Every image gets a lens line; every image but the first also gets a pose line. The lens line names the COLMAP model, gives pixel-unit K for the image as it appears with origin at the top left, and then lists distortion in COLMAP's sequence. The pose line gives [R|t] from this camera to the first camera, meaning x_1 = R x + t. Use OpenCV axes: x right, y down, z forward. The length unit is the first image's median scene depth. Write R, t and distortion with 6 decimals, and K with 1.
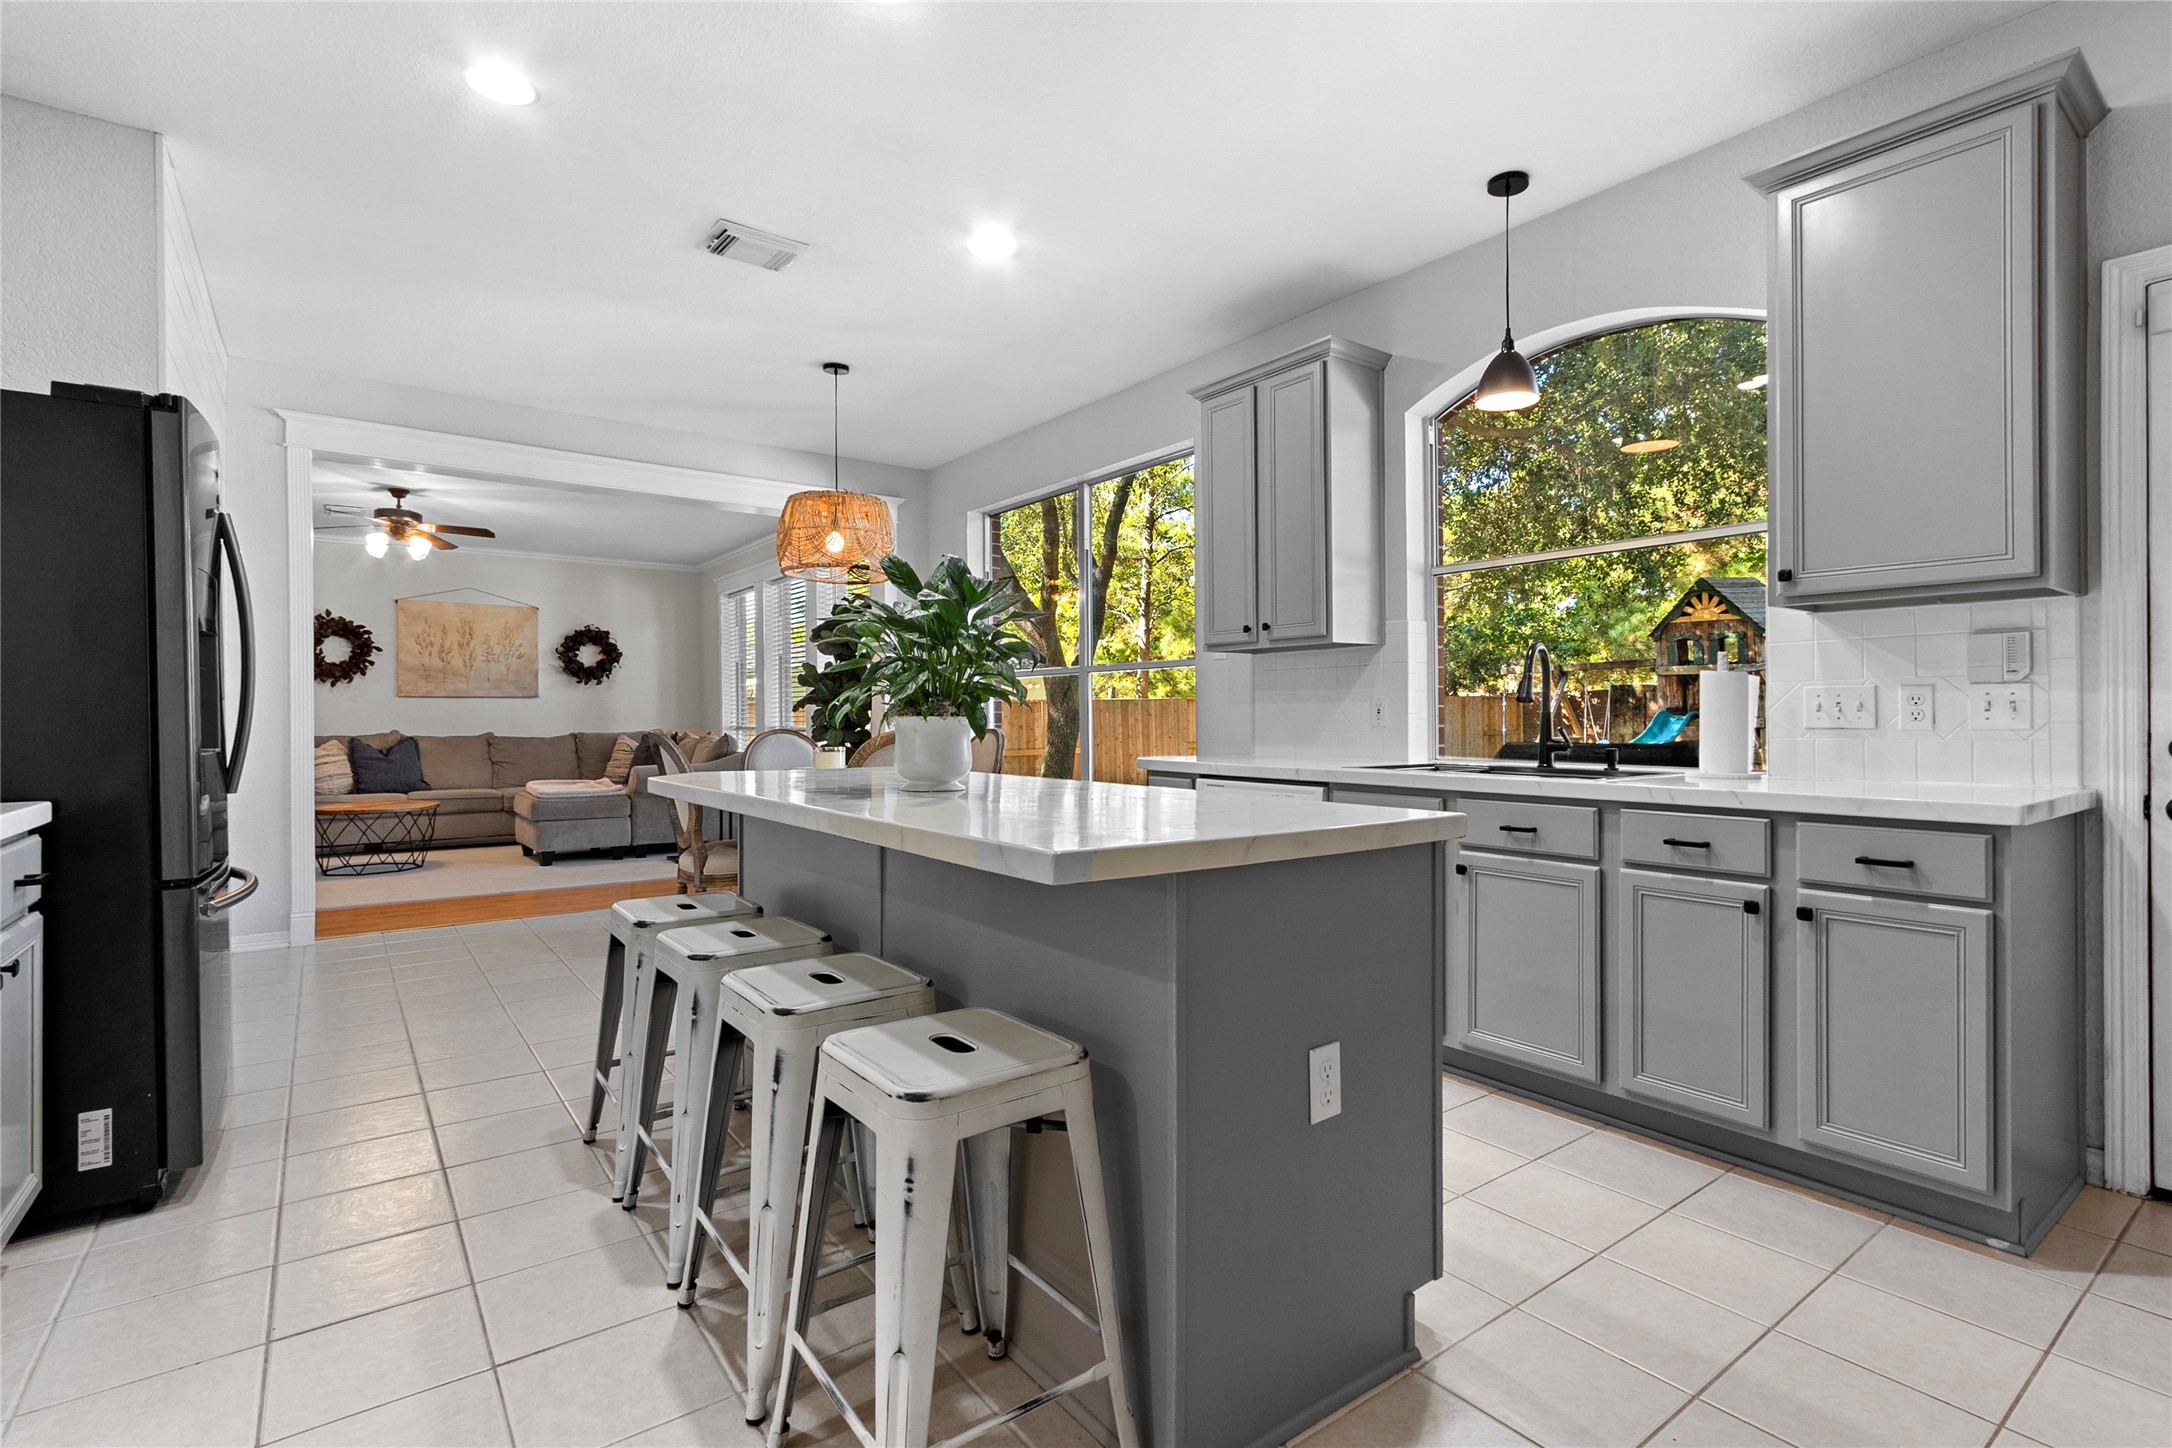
lens RADIAL K [[993.0, 0, 1094.3], [0, 993.0, 722.0], [0, 0, 1]] dist [-0.000407, 0.000803]
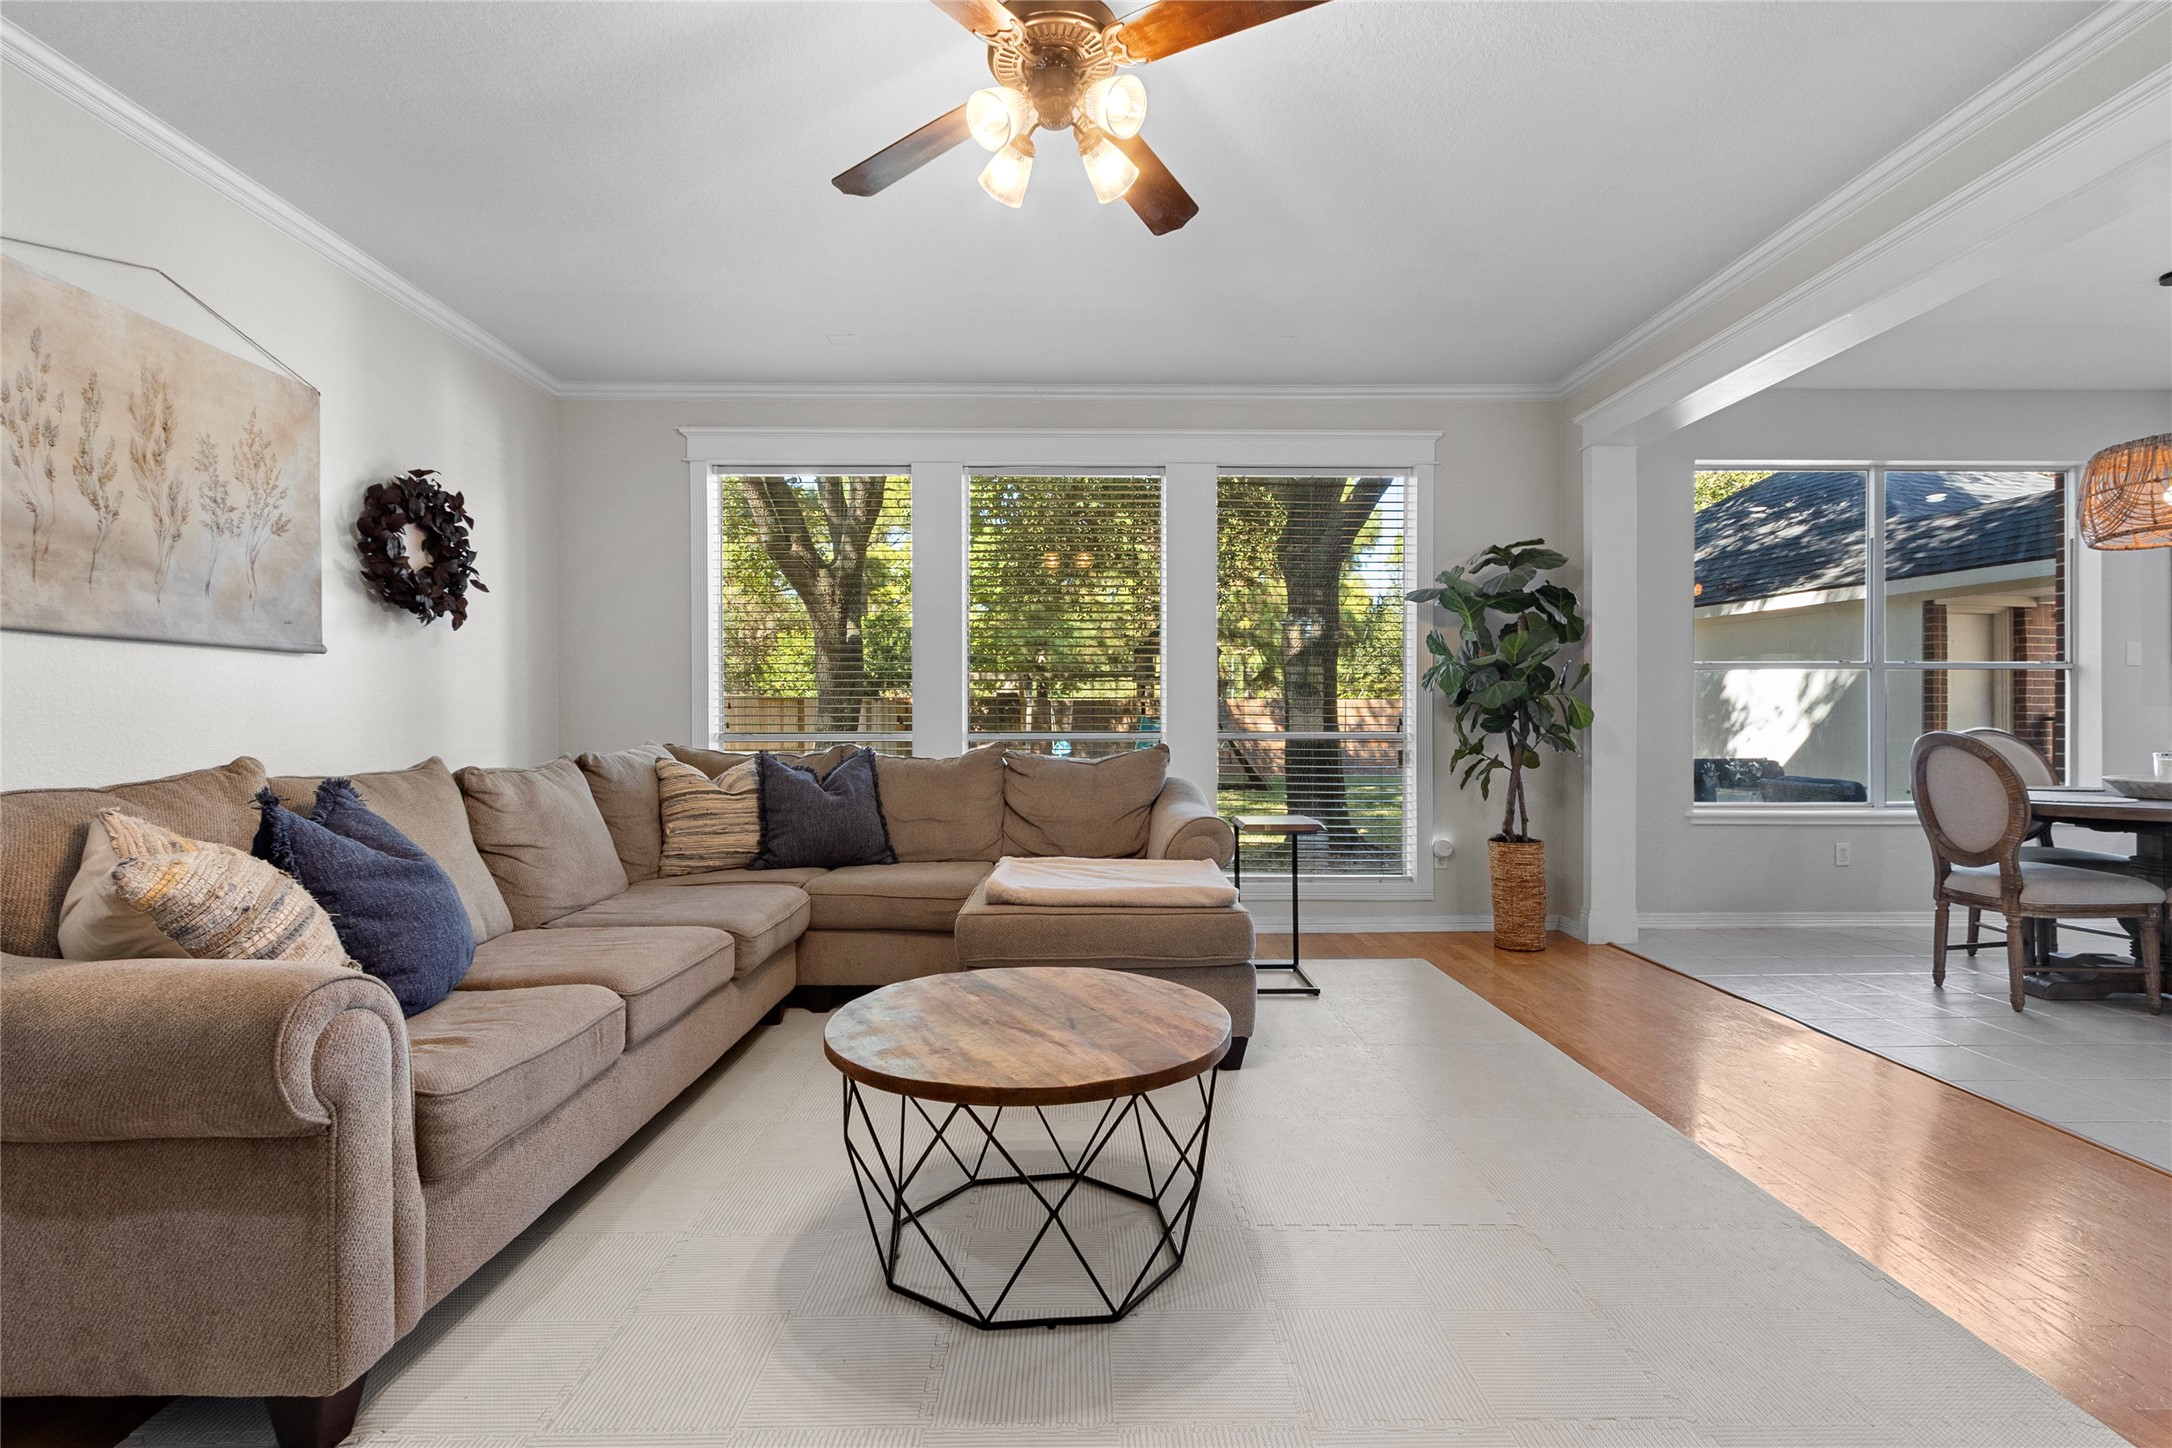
lens RADIAL K [[993.0, 0, 1092.5], [0, 993.0, 715.1], [0, 0, 1]] dist [-0.000407, 0.000803]
pose [[0.594182, 0.002665, 0.804326, -0.718548], [0.008209, 0.999922, -0.009378, 0.001222], [-0.804289, 0.012175, 0.594114, 0.622713]]
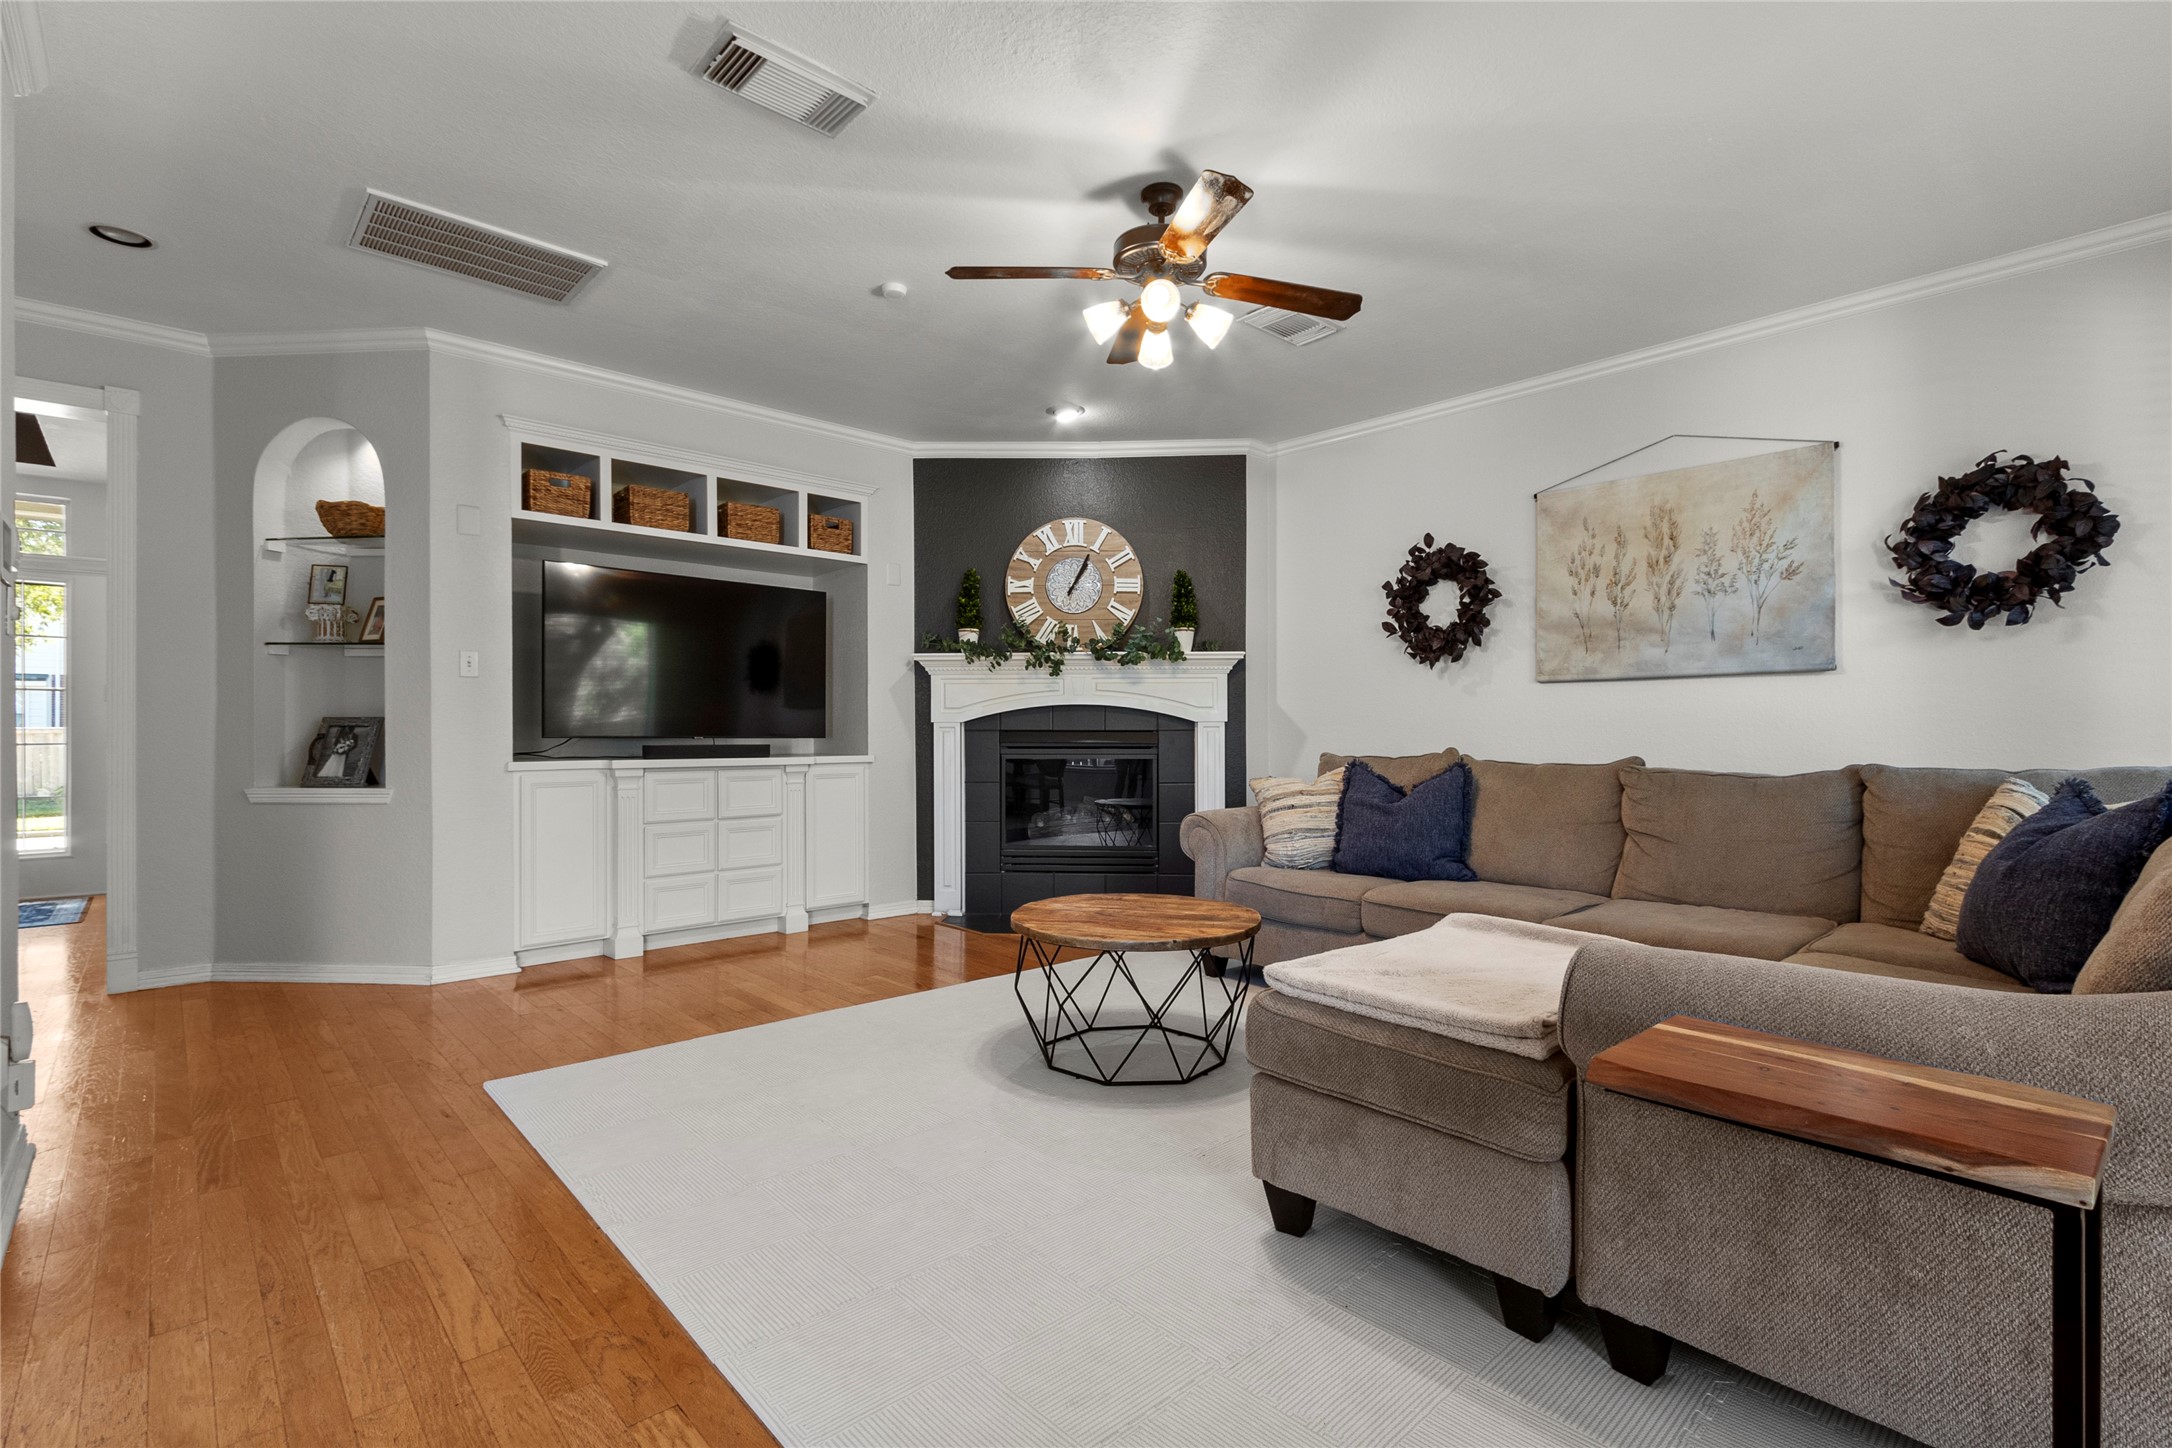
lens RADIAL K [[993.0, 0, 1085.8], [0, 993.0, 733.4], [0, 0, 1]] dist [-0.000407, 0.000803]
pose [[0.094466, 0.003064, -0.995523, -0.211917], [-0.006830, 0.999974, 0.002430, 0.000833], [0.995505, 0.006570, 0.094485, 0.711612]]
